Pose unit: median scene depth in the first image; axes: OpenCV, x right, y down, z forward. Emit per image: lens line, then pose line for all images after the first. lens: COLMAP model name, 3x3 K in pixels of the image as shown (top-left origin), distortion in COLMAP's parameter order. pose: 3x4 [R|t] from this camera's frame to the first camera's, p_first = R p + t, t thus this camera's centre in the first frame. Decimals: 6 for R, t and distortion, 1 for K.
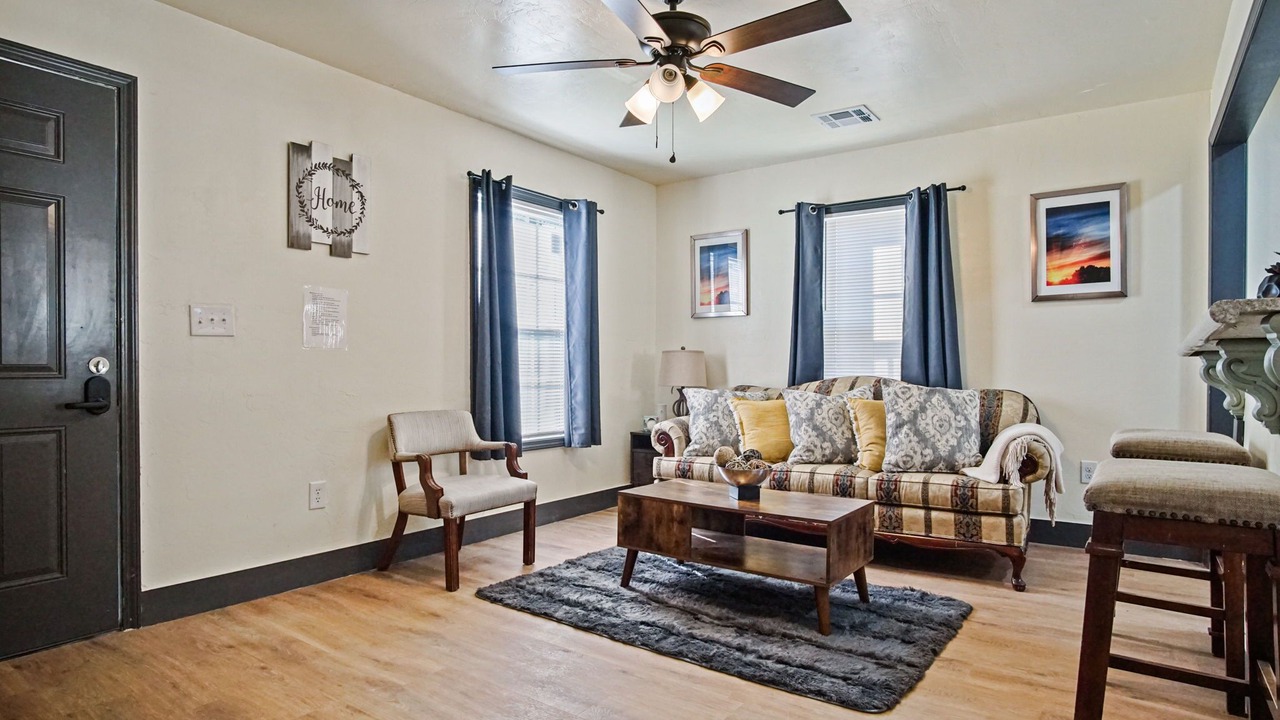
lens RADIAL K [[691.2, 0, 636.2], [0, 691.2, 372.1], [0, 0, 1]] dist [-0.023954, 0.001730]
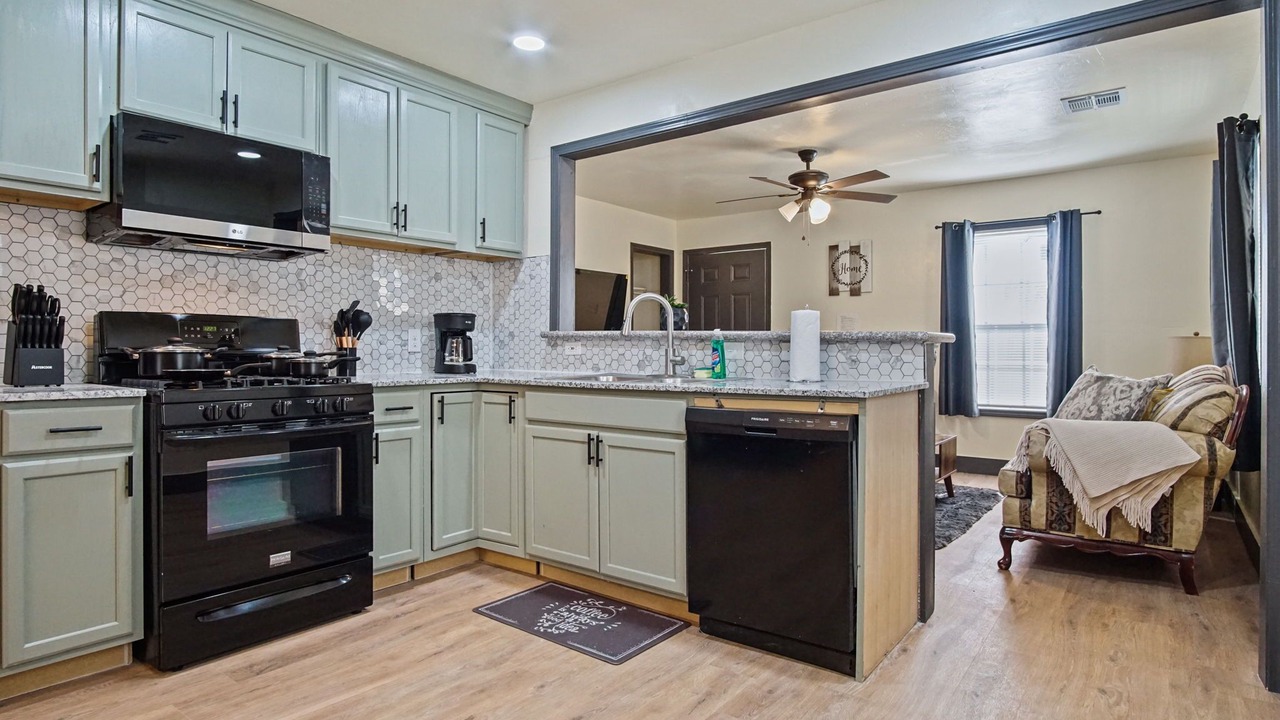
lens RADIAL K [[699.8, 0, 629.7], [0, 699.8, 352.5], [0, 0, 1]] dist [-0.025863, 0.000410]
pose [[-0.029968, 0.004530, -0.999541, 1.549851], [-0.009404, 0.999944, 0.004814, -0.011913], [0.999507, 0.009544, -0.029924, 0.427149]]
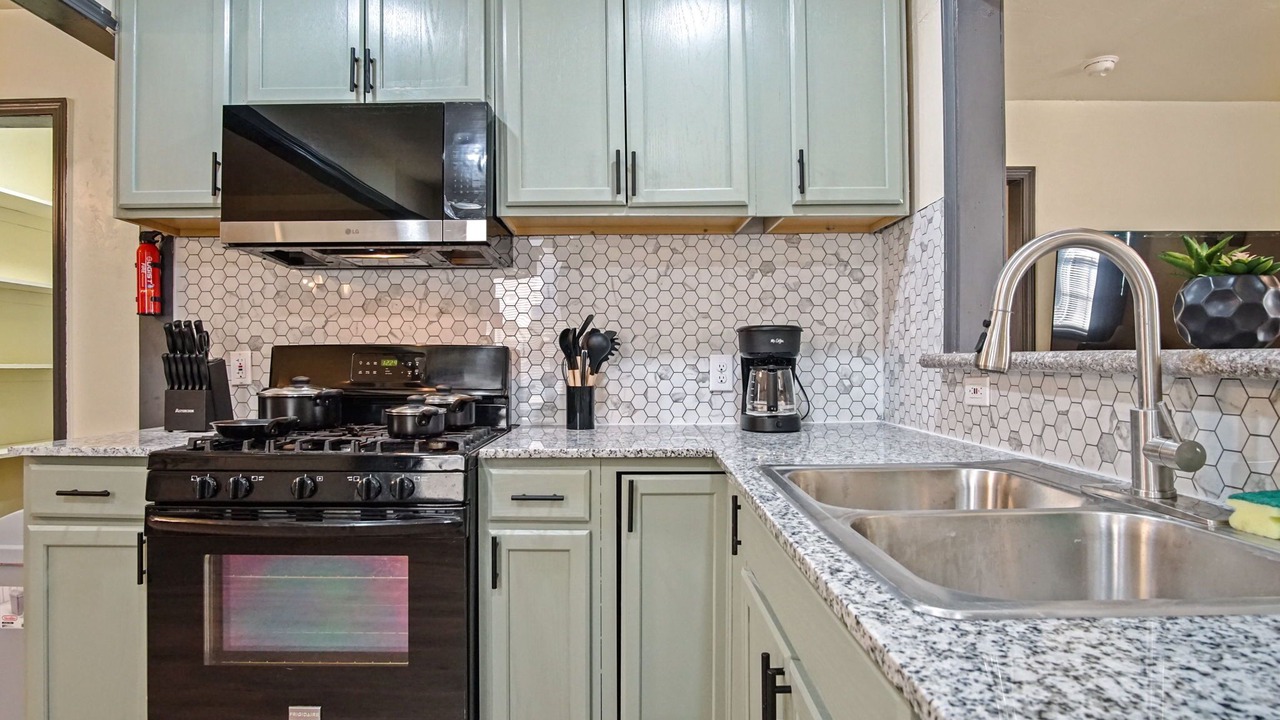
lens RADIAL K [[691.2, 0, 636.2], [0, 691.2, 372.1], [0, 0, 1]] dist [-0.023954, 0.001730]
pose [[-0.805767, 0.006749, -0.592195, 0.906771], [-0.001546, 0.999908, 0.013500, -0.033009], [0.592231, 0.011793, -0.805682, 0.561014]]
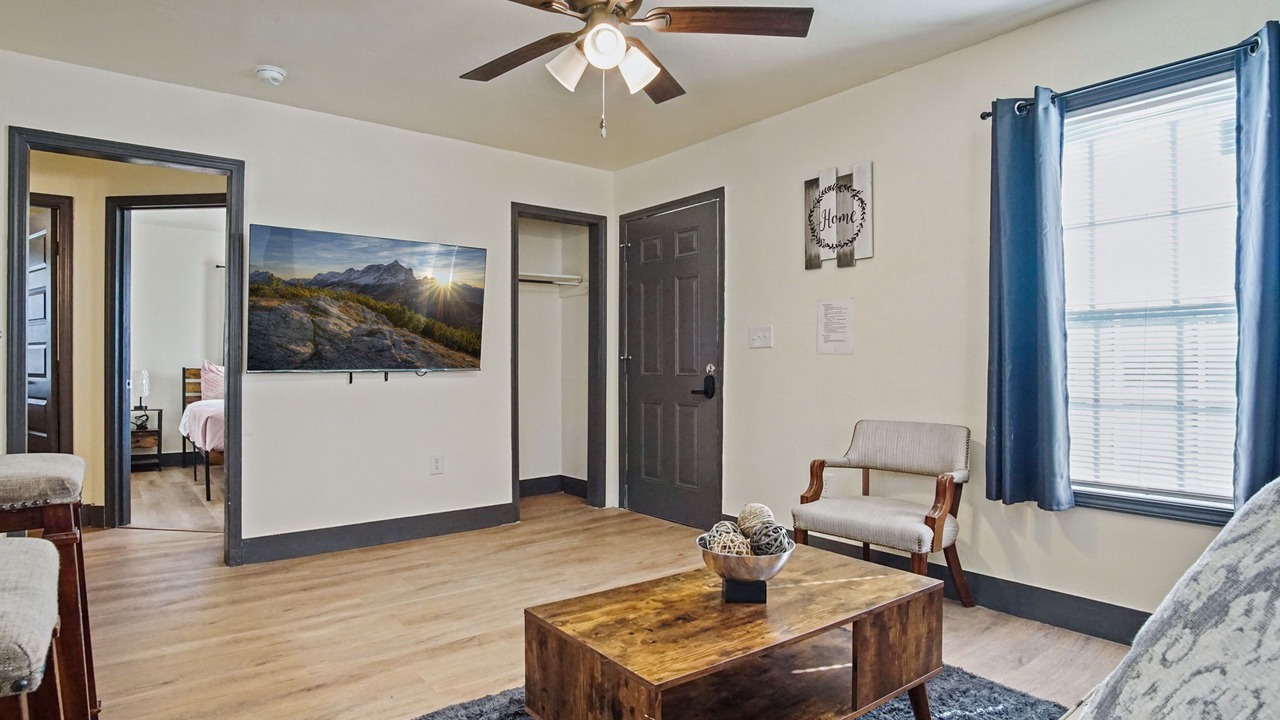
lens RADIAL K [[691.2, 0, 636.2], [0, 691.2, 372.1], [0, 0, 1]] dist [-0.023954, 0.001730]
pose [[-0.276034, 0.005976, -0.961129, 0.682909], [-0.011789, 0.999884, 0.009603, -0.011584], [0.961075, 0.013981, -0.275932, 0.985753]]
